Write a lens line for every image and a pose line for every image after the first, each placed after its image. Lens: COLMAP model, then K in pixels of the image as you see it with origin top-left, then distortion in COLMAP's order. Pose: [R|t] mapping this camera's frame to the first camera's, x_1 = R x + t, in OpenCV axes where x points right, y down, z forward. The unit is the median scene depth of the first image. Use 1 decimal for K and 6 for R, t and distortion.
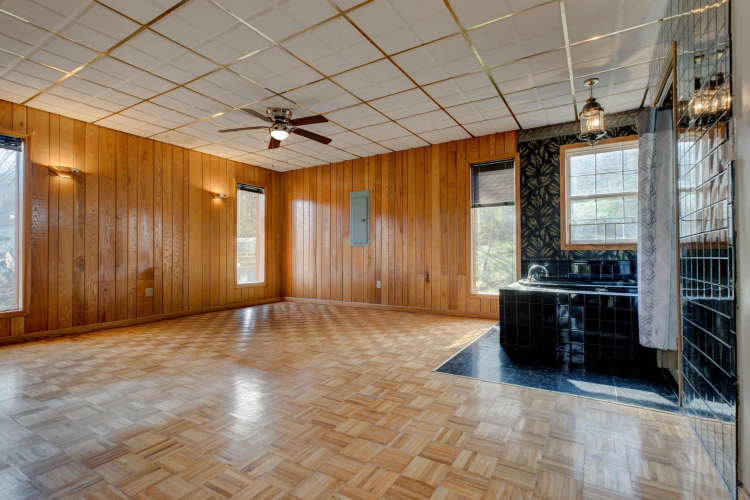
lens RADIAL K [[353.2, 0, 375.0], [0, 353.2, 250.0], [0, 0, 1]] dist [0.003531, 0.000069]
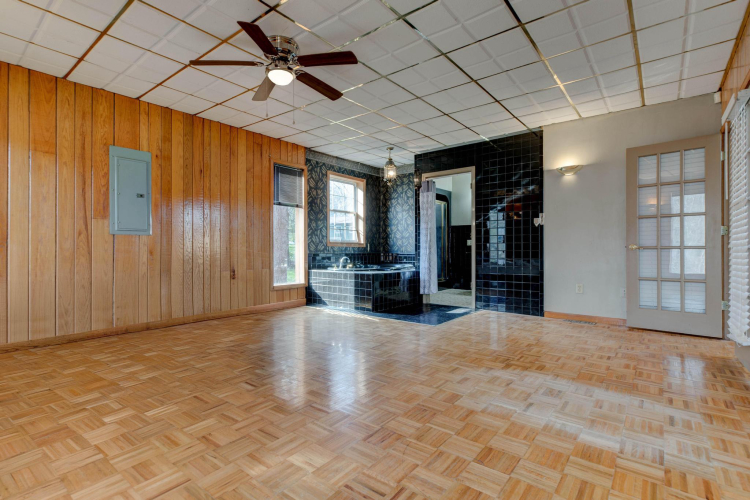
lens RADIAL K [[353.2, 0, 375.0], [0, 353.2, 250.0], [0, 0, 1]] dist [0.003531, 0.000069]
pose [[0.142012, 0.000159, 0.989865, -0.737808], [-0.022829, 0.999735, 0.003114, 0.006152], [-0.989602, -0.023040, 0.141978, 0.555438]]
